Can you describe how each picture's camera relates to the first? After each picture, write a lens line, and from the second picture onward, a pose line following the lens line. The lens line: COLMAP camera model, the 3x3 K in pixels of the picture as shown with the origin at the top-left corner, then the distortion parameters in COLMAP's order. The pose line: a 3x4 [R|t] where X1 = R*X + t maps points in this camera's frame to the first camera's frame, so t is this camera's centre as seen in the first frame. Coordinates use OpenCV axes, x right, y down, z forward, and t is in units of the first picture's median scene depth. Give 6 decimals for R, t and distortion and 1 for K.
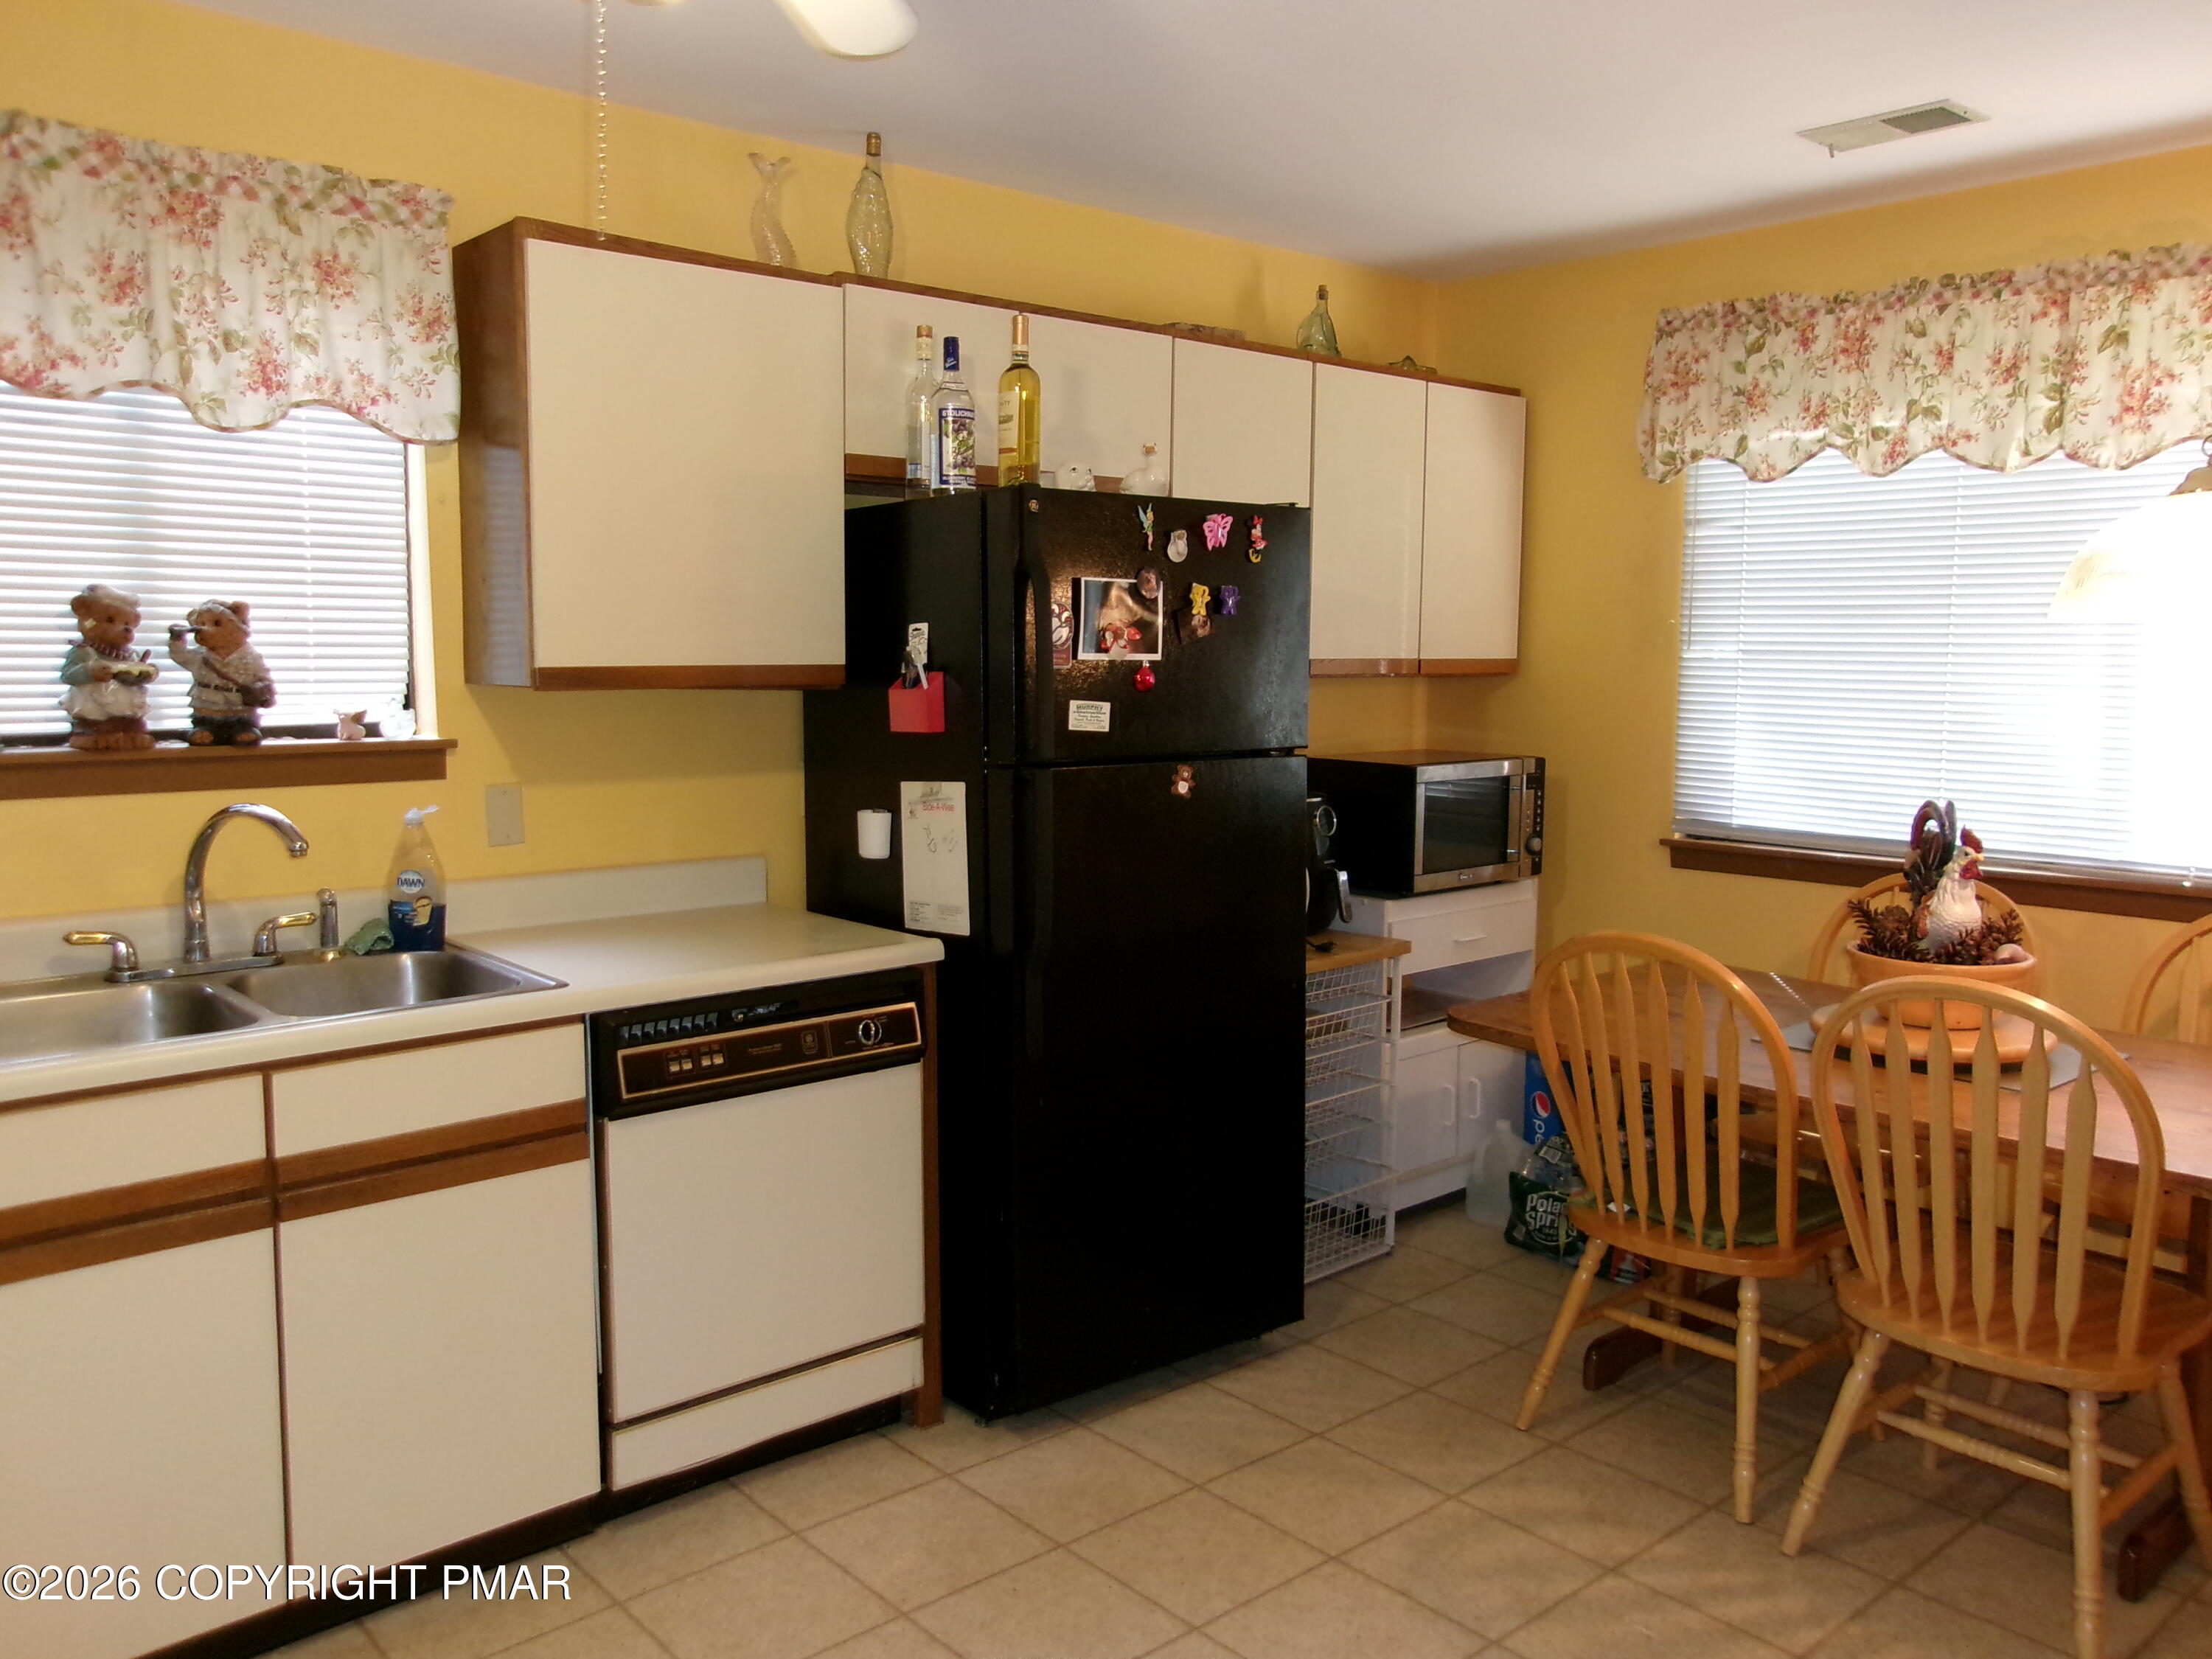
lens RADIAL K [[1734.6, 0, 1089.9], [0, 1734.6, 813.0], [0, 0, 1]] dist [-0.015154, 0.036313]
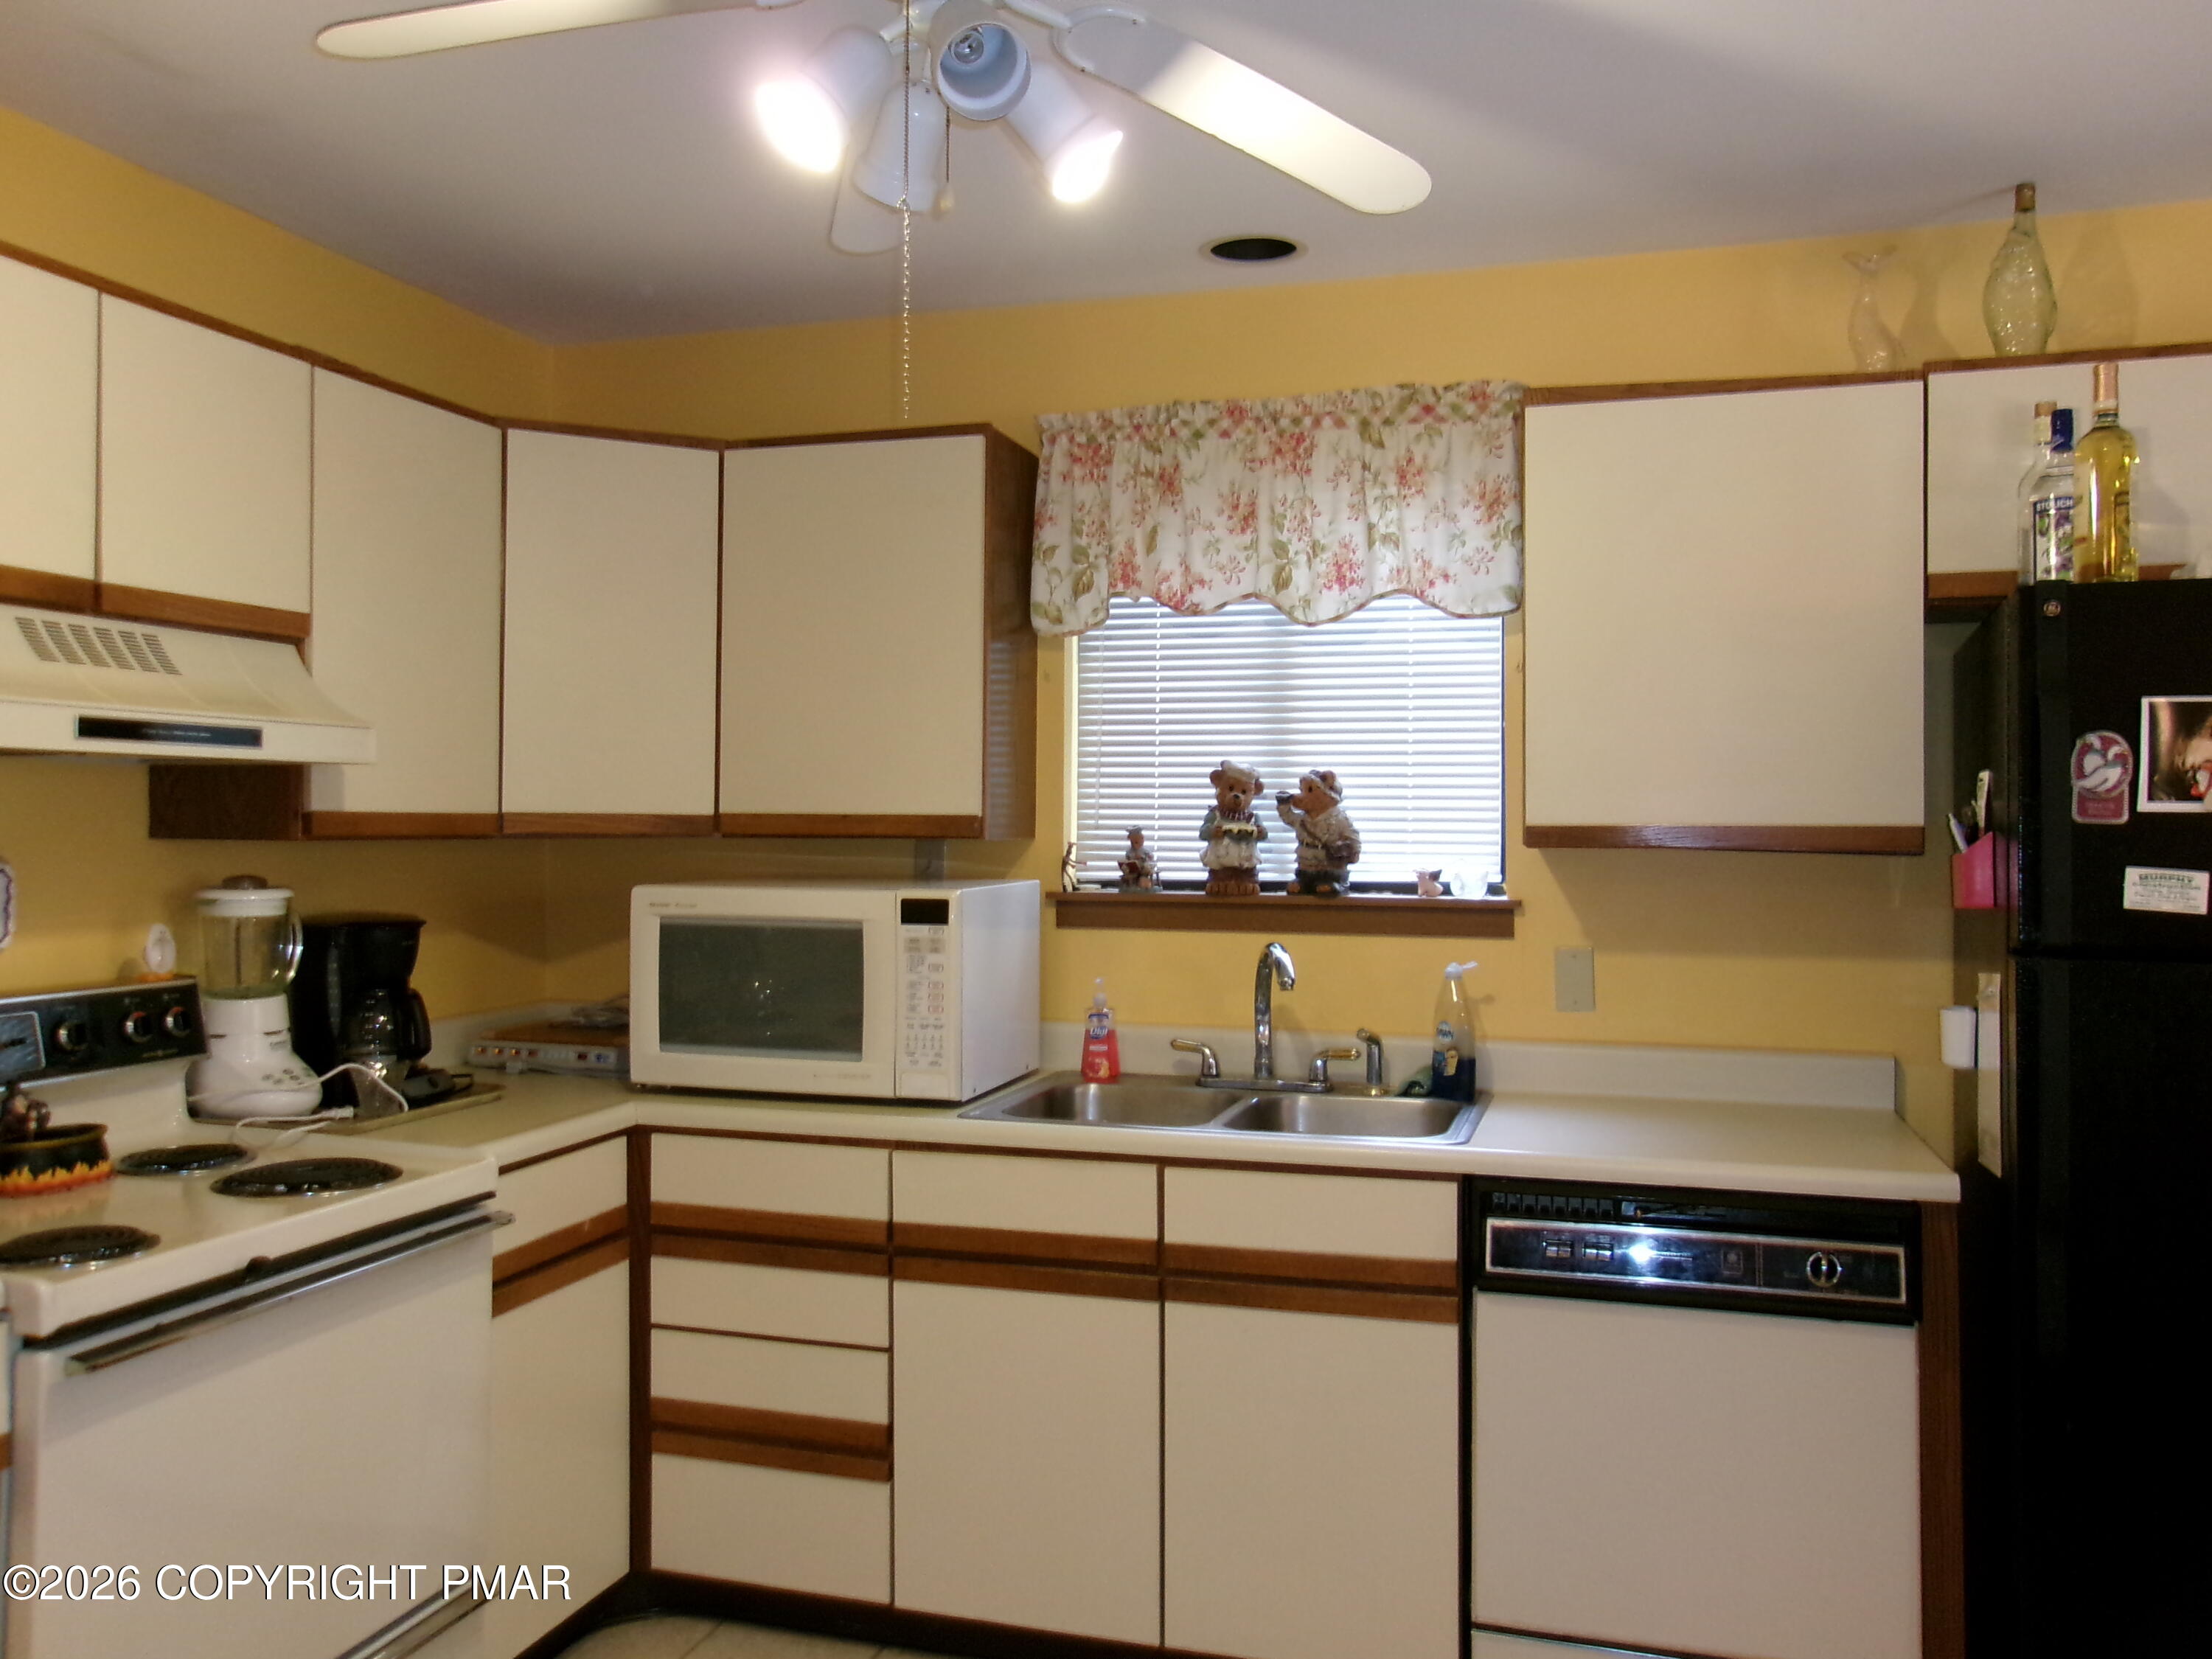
lens RADIAL K [[1734.6, 0, 1147.5], [0, 1734.6, 833.3], [0, 0, 1]] dist [-0.015154, 0.036313]
pose [[0.524040, -0.009058, -0.851645, 0.429882], [-0.088867, 0.993904, -0.065253, 0.004710], [0.847044, 0.109879, 0.520041, 0.308191]]
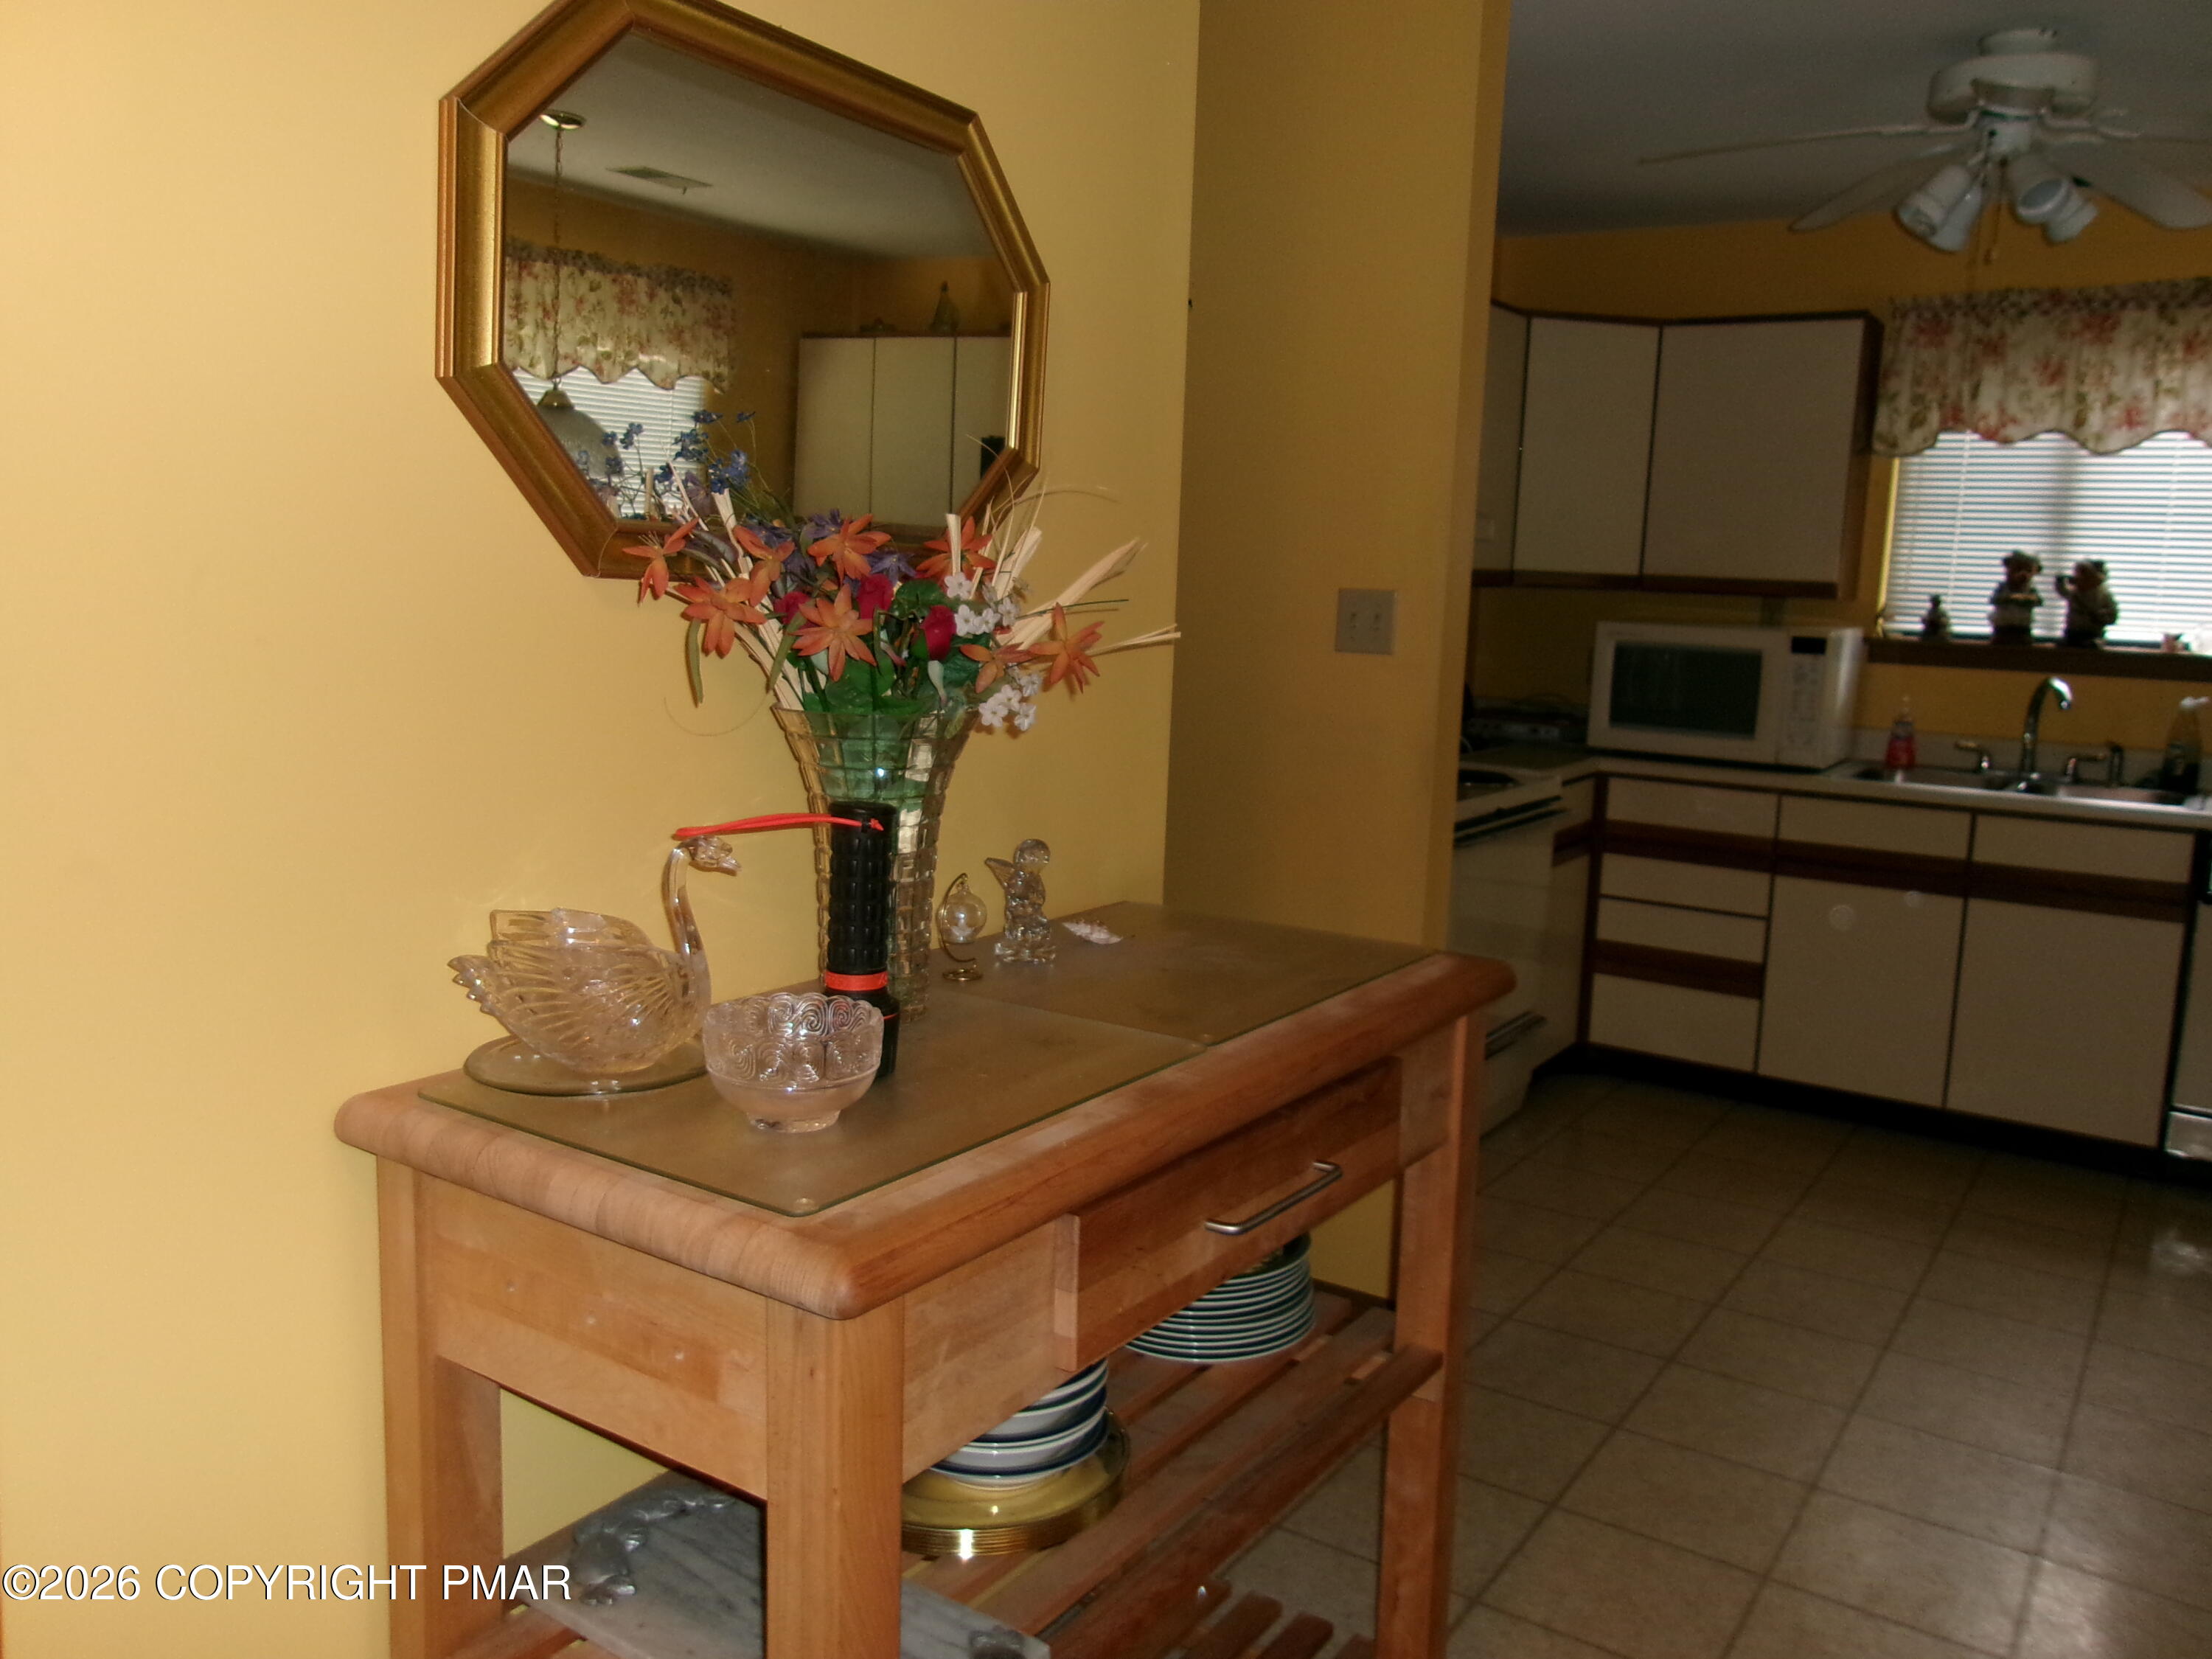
lens RADIAL K [[1734.6, 0, 1122.0], [0, 1734.6, 832.6], [0, 0, 1]] dist [-0.015154, 0.036313]
pose [[0.245948, 0.140855, -0.958994, 0.887091], [-0.138056, 0.984388, 0.109179, 0.080396], [0.959401, 0.105542, 0.261554, -0.280320]]
